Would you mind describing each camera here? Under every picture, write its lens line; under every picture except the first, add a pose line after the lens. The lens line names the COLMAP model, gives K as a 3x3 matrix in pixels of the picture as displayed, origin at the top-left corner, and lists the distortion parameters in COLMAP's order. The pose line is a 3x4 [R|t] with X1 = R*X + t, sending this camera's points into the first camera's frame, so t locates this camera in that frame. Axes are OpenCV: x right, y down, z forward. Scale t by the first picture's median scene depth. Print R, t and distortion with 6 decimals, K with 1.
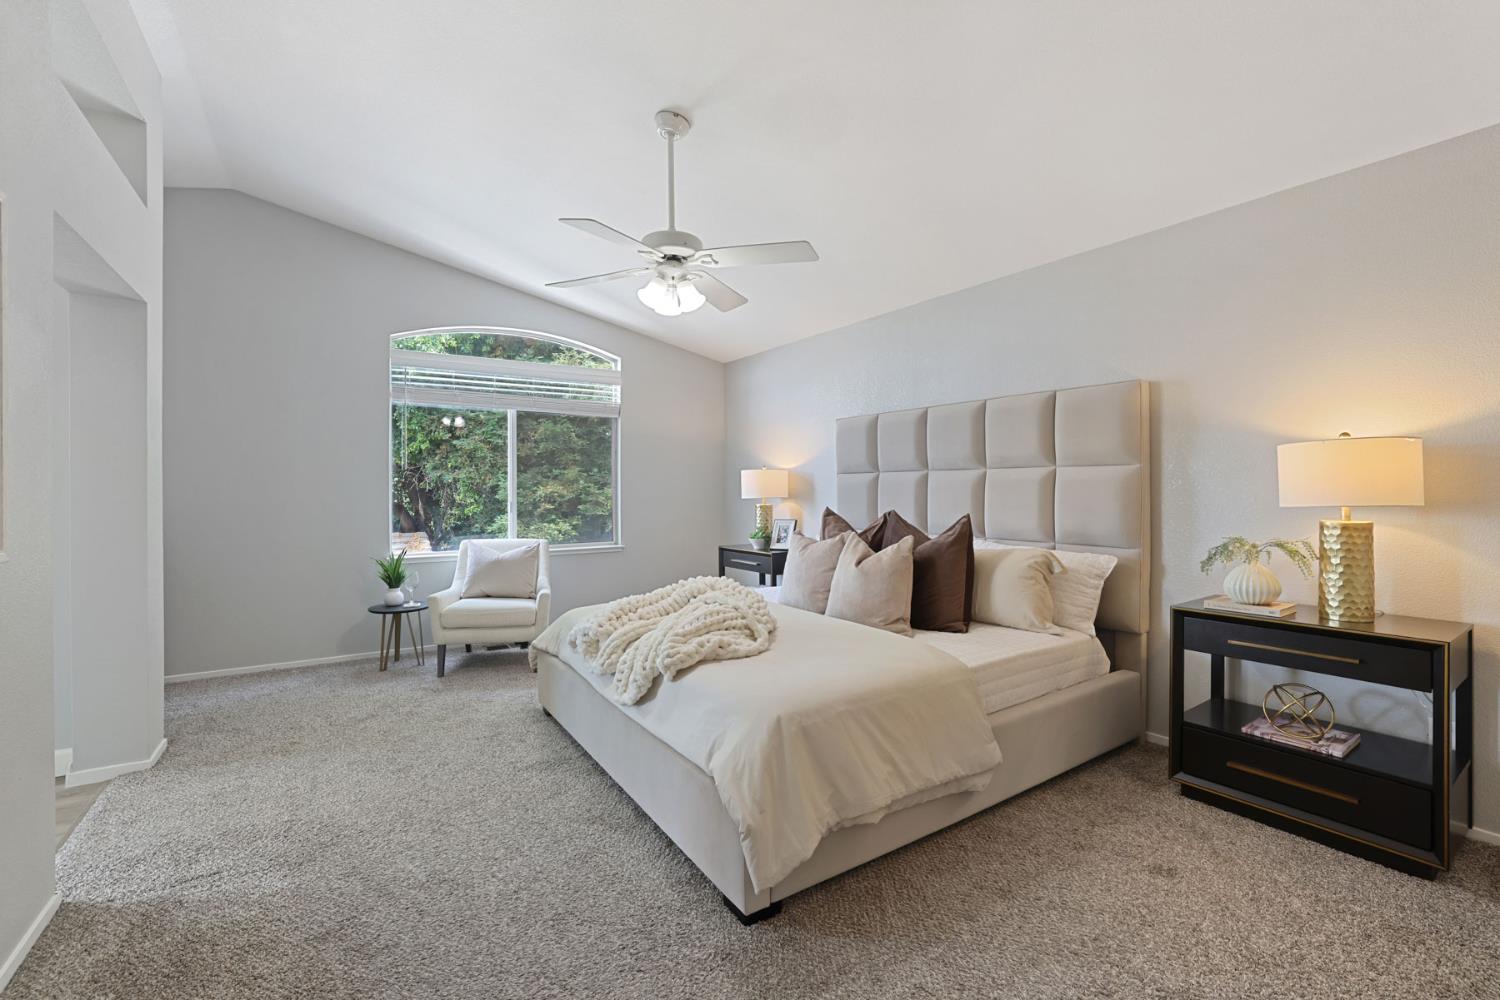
lens RADIAL K [[619.3, 0, 748.6], [0, 619.3, 495.2], [0, 0, 1]] dist [-0.021031, 0.000411]
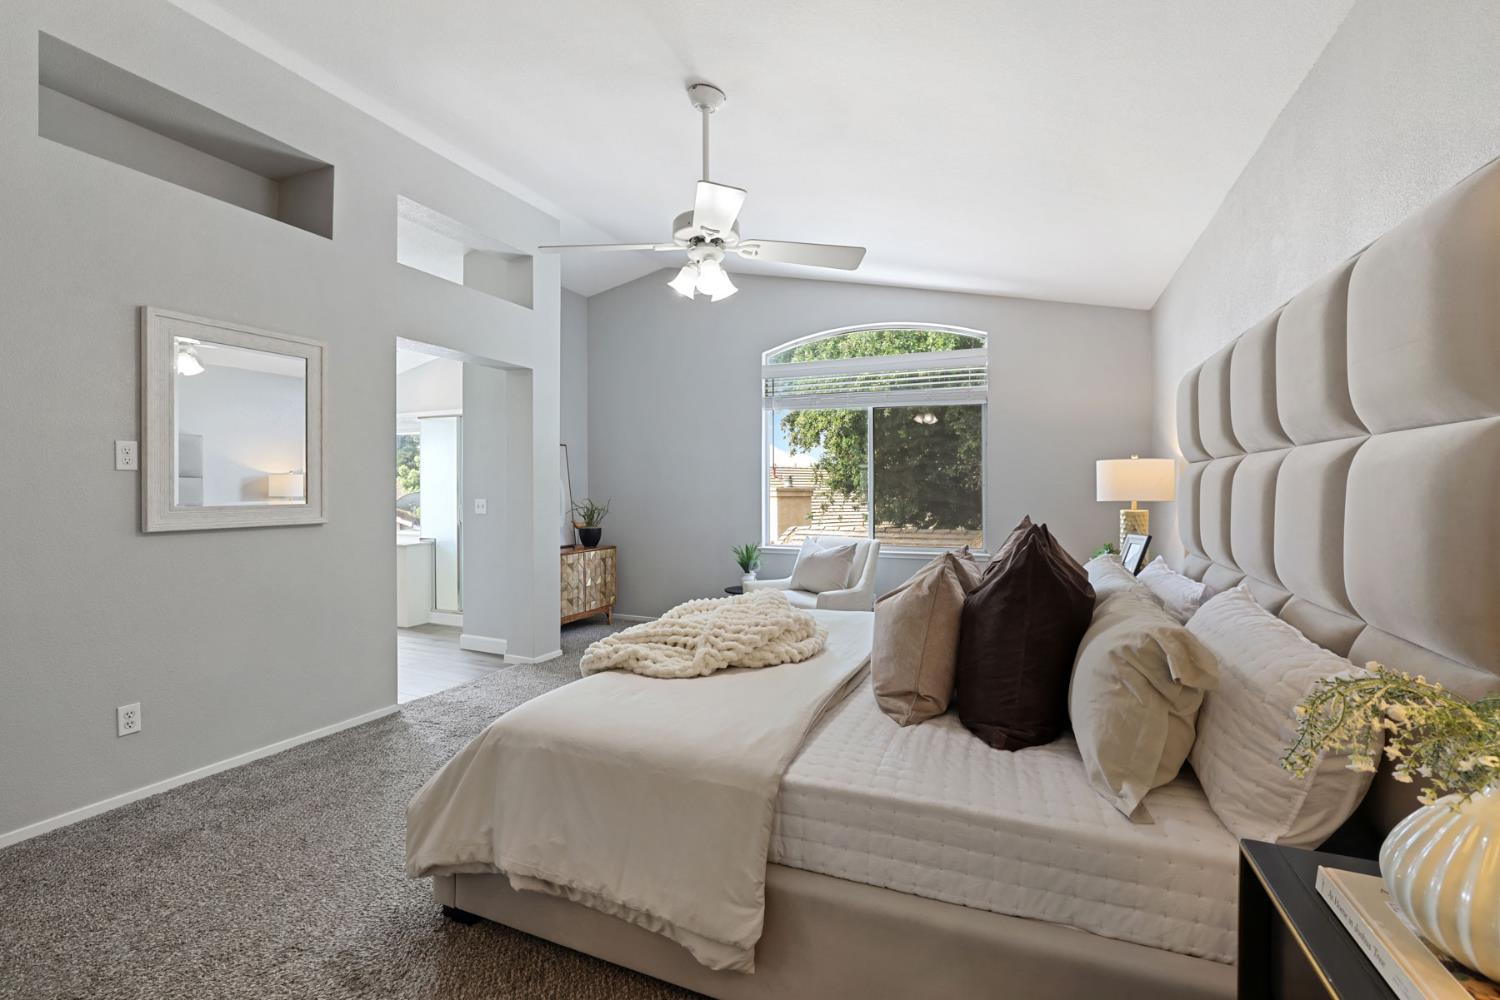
lens RADIAL K [[656.2, 0, 750.9], [0, 656.2, 491.4], [0, 0, 1]] dist [-0.029513, 0.005542]
pose [[0.560403, 0.007374, -0.828187, 0.413084], [-0.010174, 0.999946, 0.002019, -0.003746], [0.828158, 0.007294, 0.560448, 0.286863]]
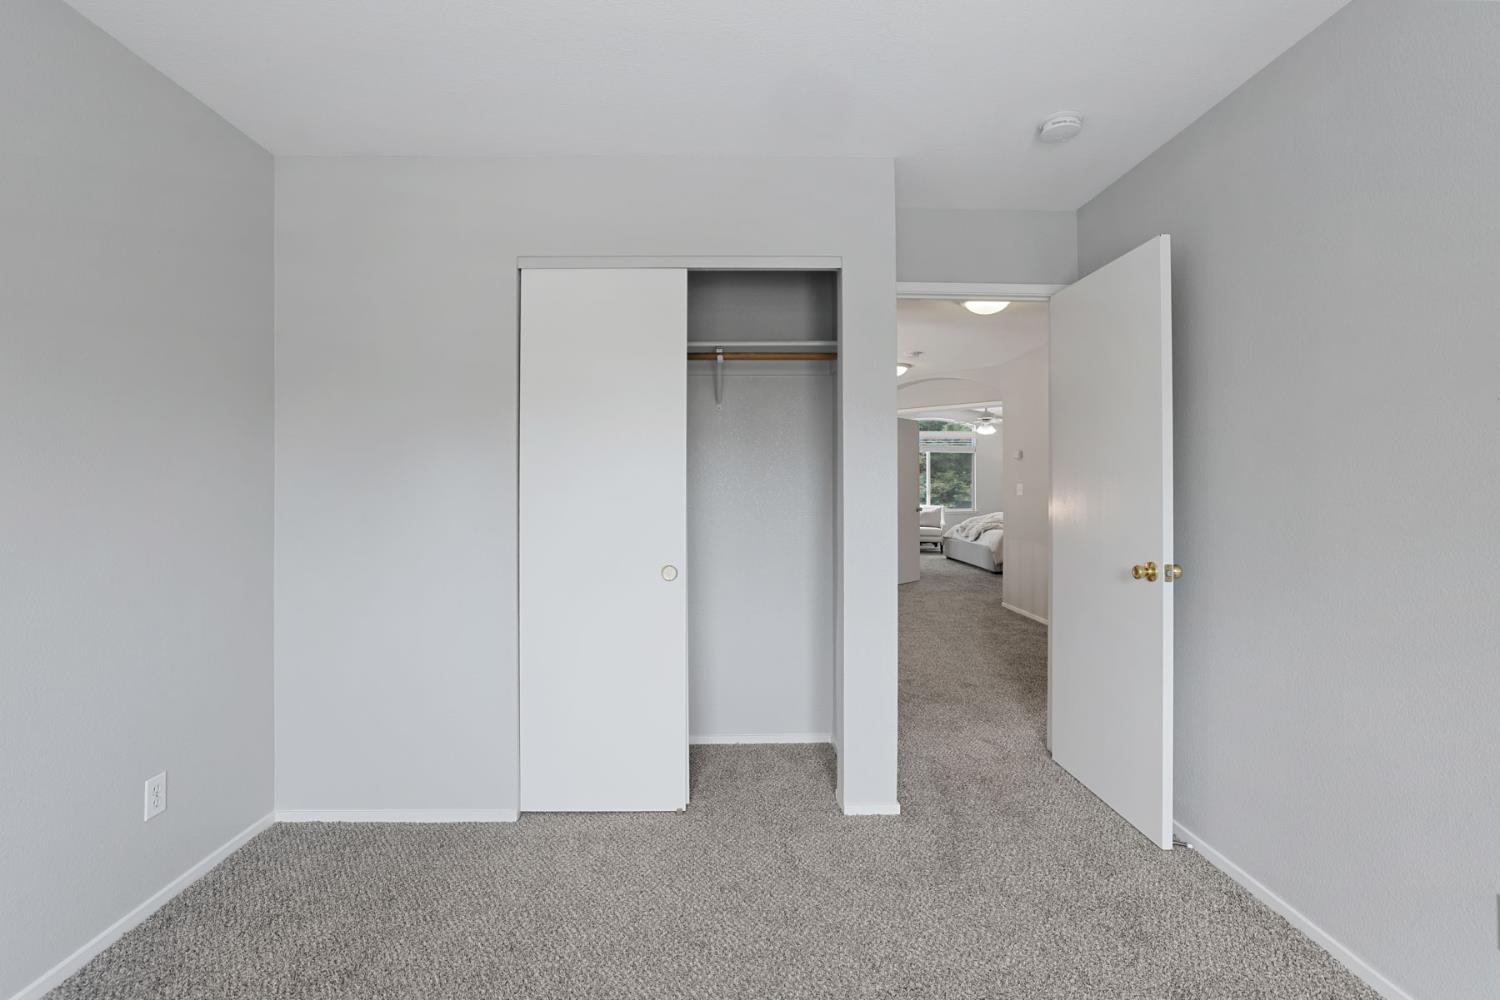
lens RADIAL K [[684.8, 0, 750.0], [0, 684.8, 491.2], [0, 0, 1]] dist [-0.020918, 0.006496]
pose [[0.853773, 0.000400, -0.520645, 0.435911], [-0.000456, 1.000000, 0.000022, 0.015251], [0.520645, 0.000219, 0.853773, -1.742536]]
